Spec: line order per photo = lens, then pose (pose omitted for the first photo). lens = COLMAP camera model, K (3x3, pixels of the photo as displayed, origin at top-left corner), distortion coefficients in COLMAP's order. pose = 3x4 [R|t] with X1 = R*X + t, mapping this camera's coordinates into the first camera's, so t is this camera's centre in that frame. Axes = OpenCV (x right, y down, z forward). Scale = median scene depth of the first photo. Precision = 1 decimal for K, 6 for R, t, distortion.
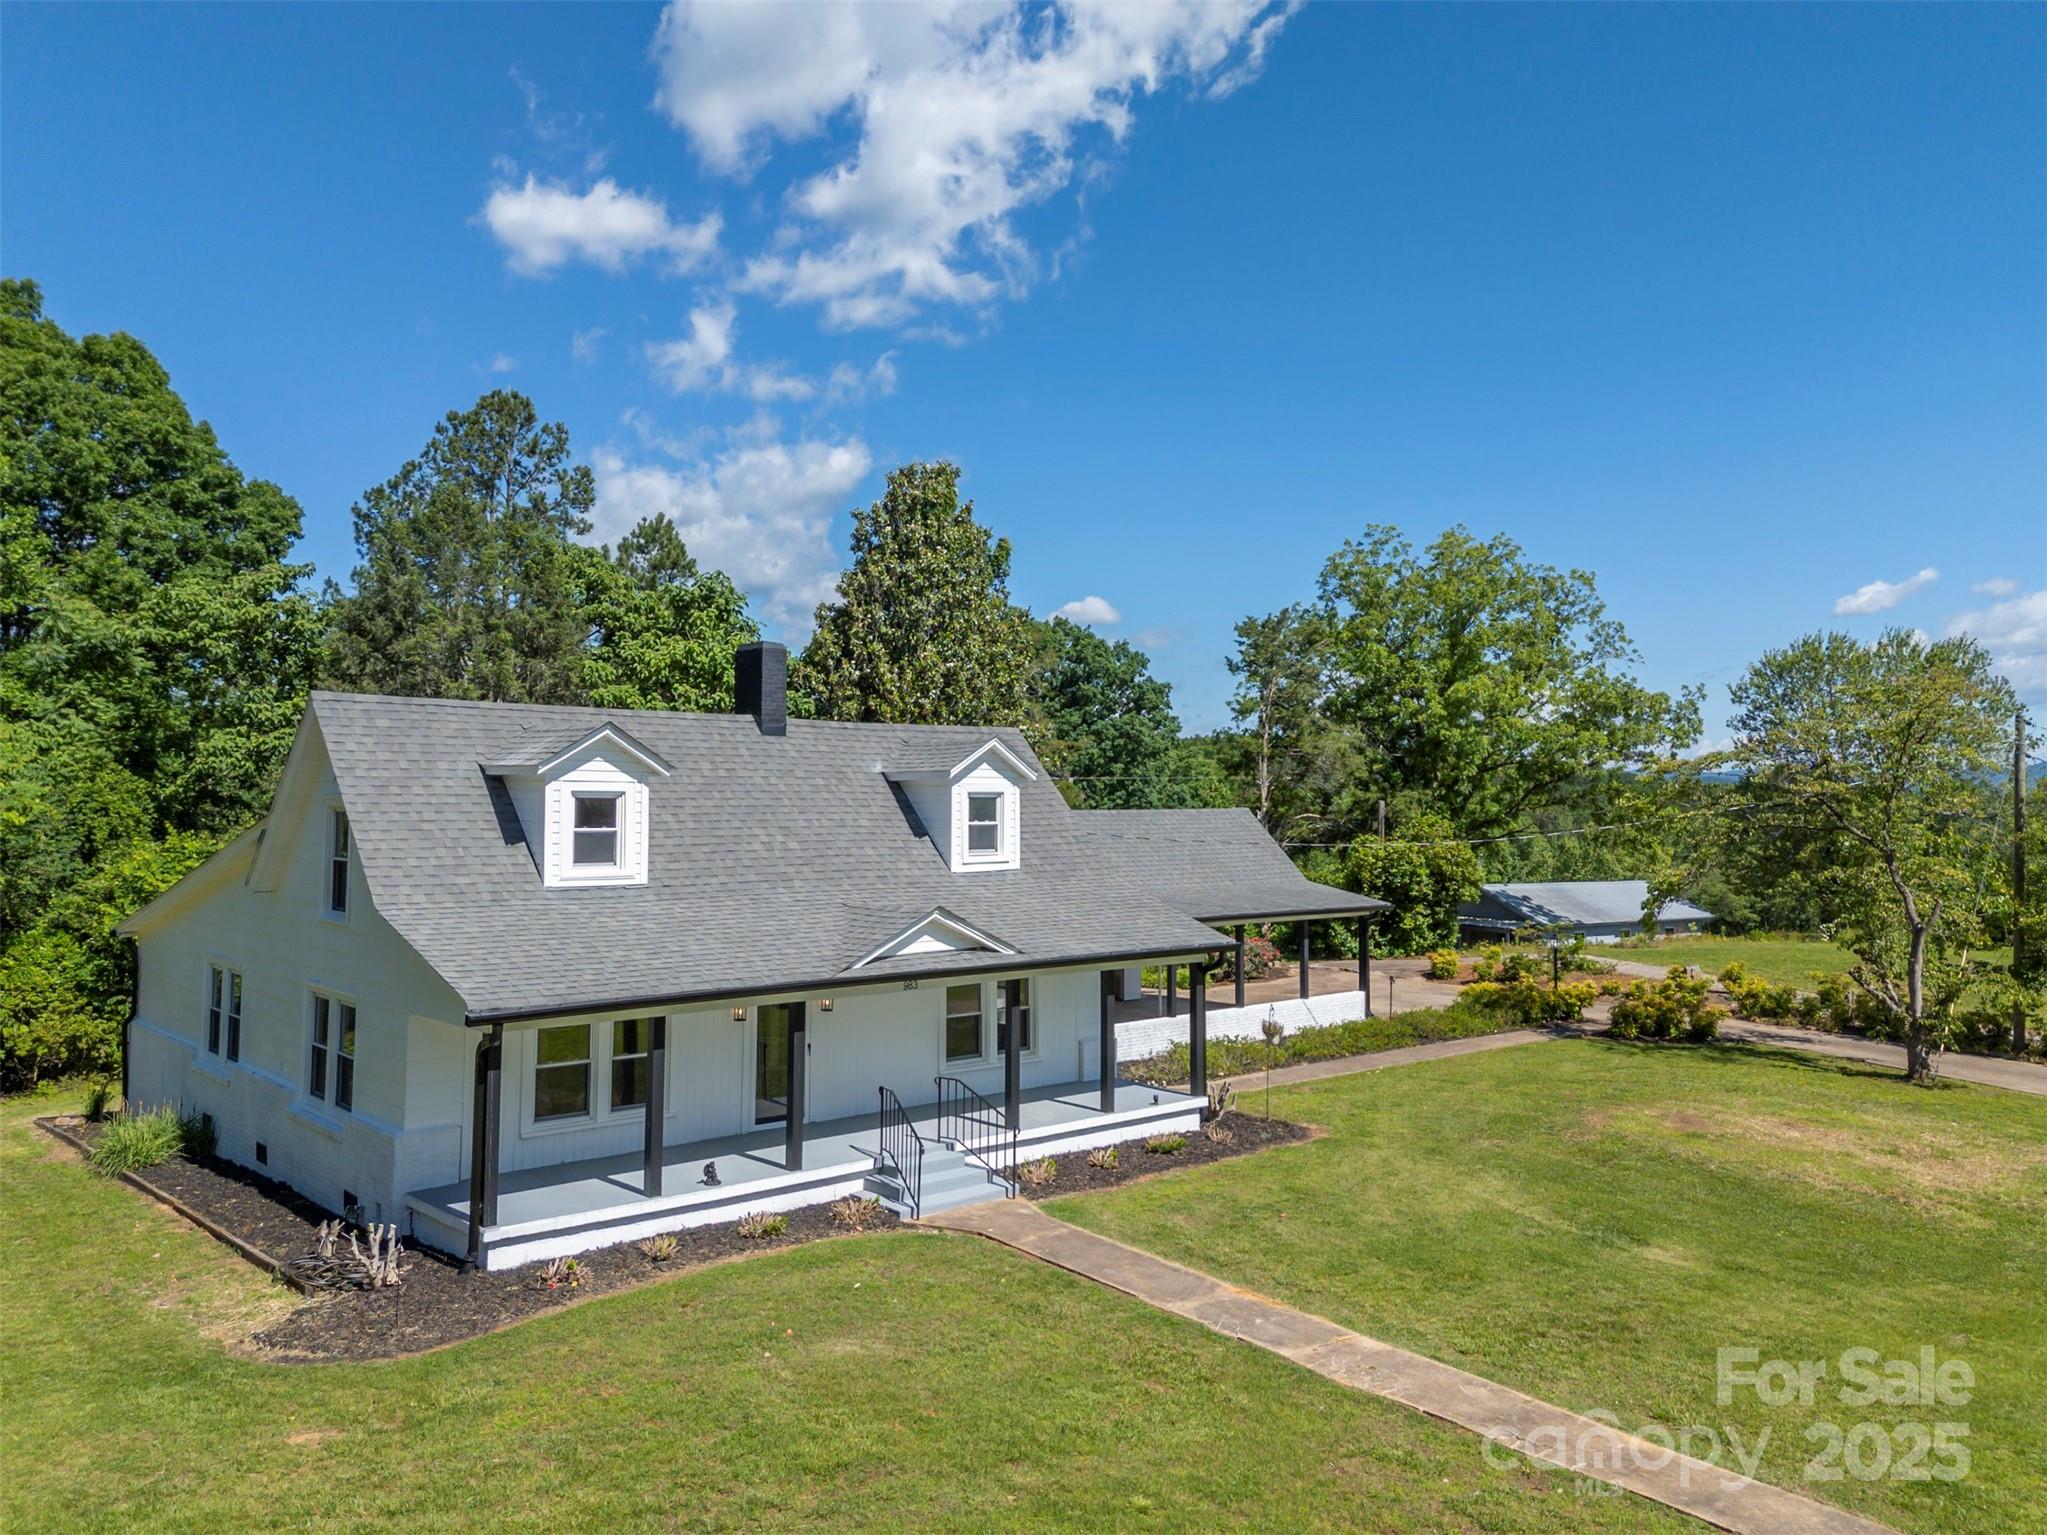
lens RADIAL K [[1536.2, 0, 1017.3], [0, 1536.2, 763.2], [0, 0, 1]] dist [0.094892, -0.093290]
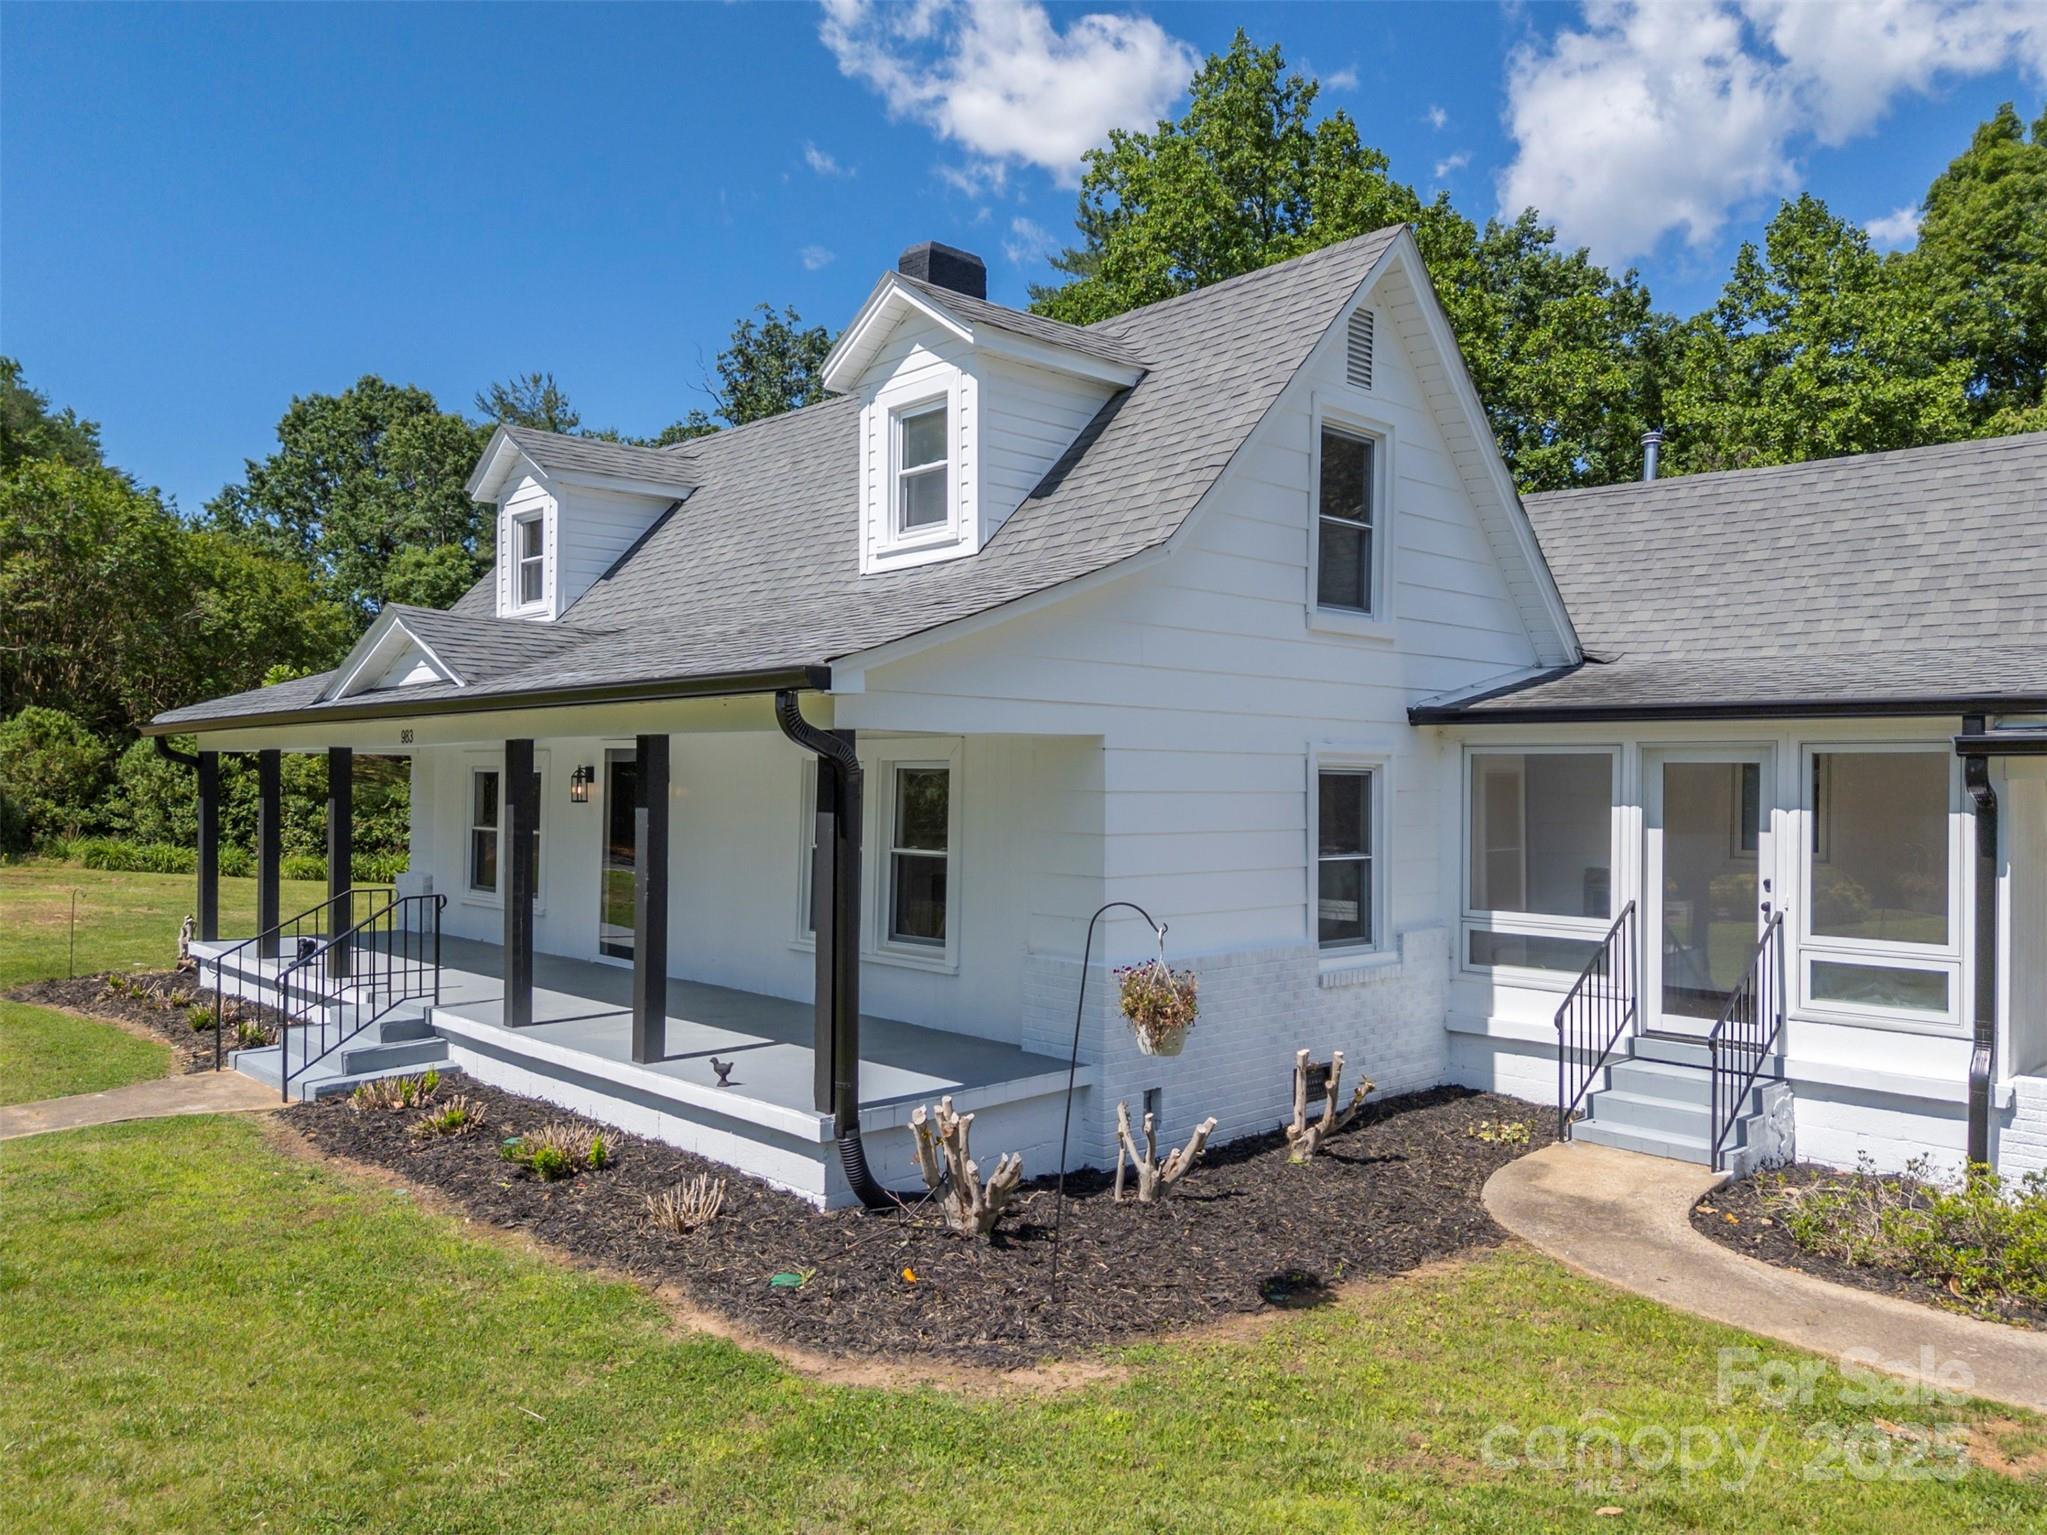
lens RADIAL K [[1503.2, 0, 1017.9], [0, 1503.2, 777.6], [0, 0, 1]] dist [0.072899, -0.094029]
pose [[0.019678, -0.008305, -0.999772, 0.370939], [0.020769, 0.999753, -0.007896, 0.116372], [0.999591, -0.020609, 0.019846, 0.841242]]
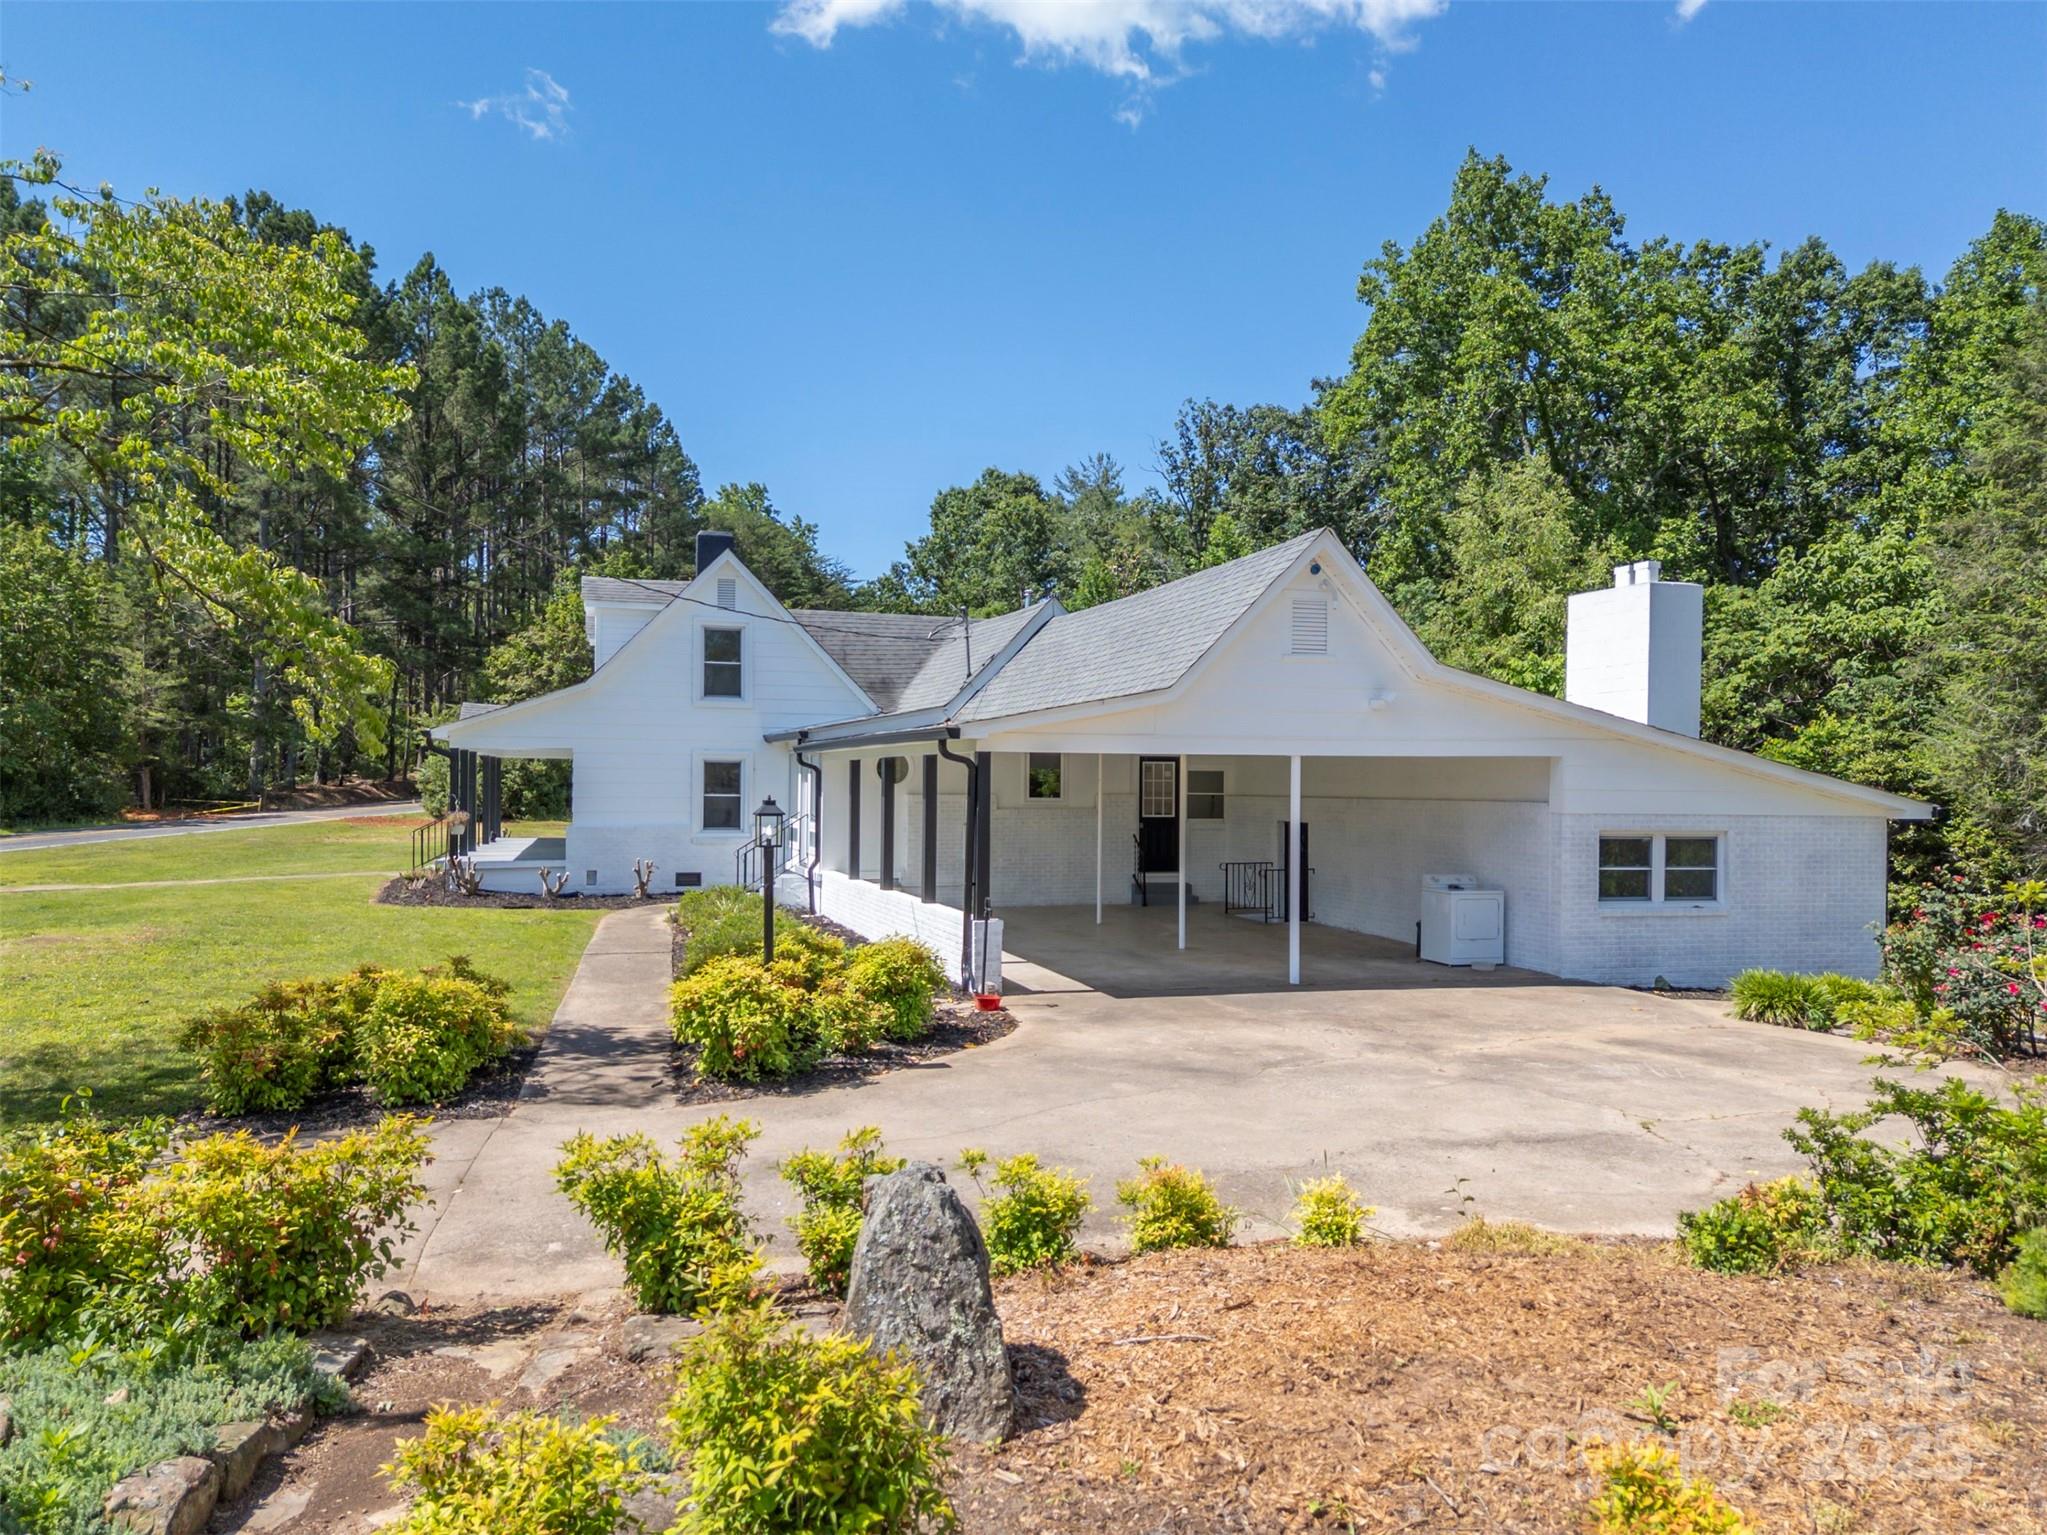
lens RADIAL K [[1500.7, 0, 1021.8], [0, 1500.7, 770.4], [0, 0, 1]] dist [0.069012, -0.058268]
pose [[-0.455361, -0.017369, -0.890137, 0.760032], [0.013670, 0.999555, -0.026498, 0.147632], [0.890202, -0.024234, -0.454921, 1.541627]]
